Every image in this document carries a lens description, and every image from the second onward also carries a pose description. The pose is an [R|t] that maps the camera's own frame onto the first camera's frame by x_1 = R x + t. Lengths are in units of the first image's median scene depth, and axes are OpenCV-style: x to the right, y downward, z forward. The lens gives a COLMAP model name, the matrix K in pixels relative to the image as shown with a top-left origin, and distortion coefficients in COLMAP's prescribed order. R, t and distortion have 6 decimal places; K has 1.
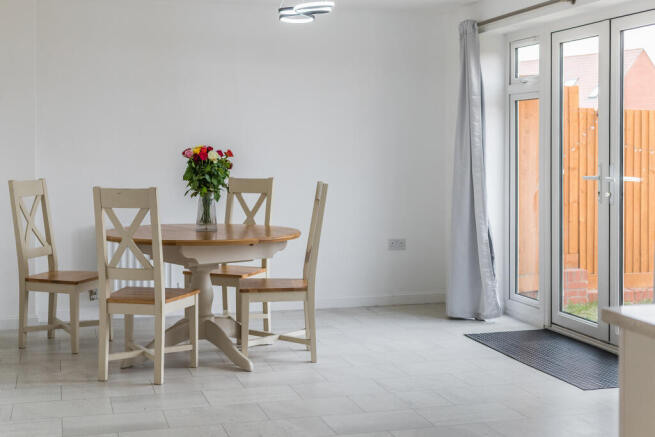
lens RADIAL K [[966.8, 0, 327.5], [0, 966.8, 218.5], [0, 0, 1]] dist [-0.007366, 0.006637]
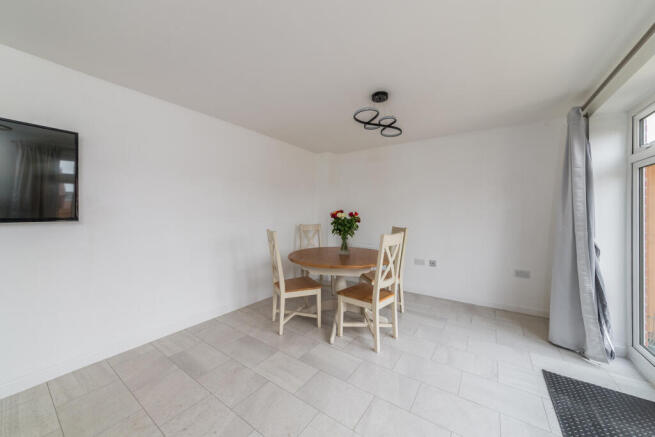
lens RADIAL K [[234.0, 0, 327.5], [0, 234.0, 218.5], [0, 0, 1]] dist [0.000907, 0.000289]
pose [[0.633233, 0.019390, -0.773718, 0.207231], [-0.058662, 0.998013, -0.022999, -0.044259], [0.771735, 0.059952, 0.633112, 0.659394]]
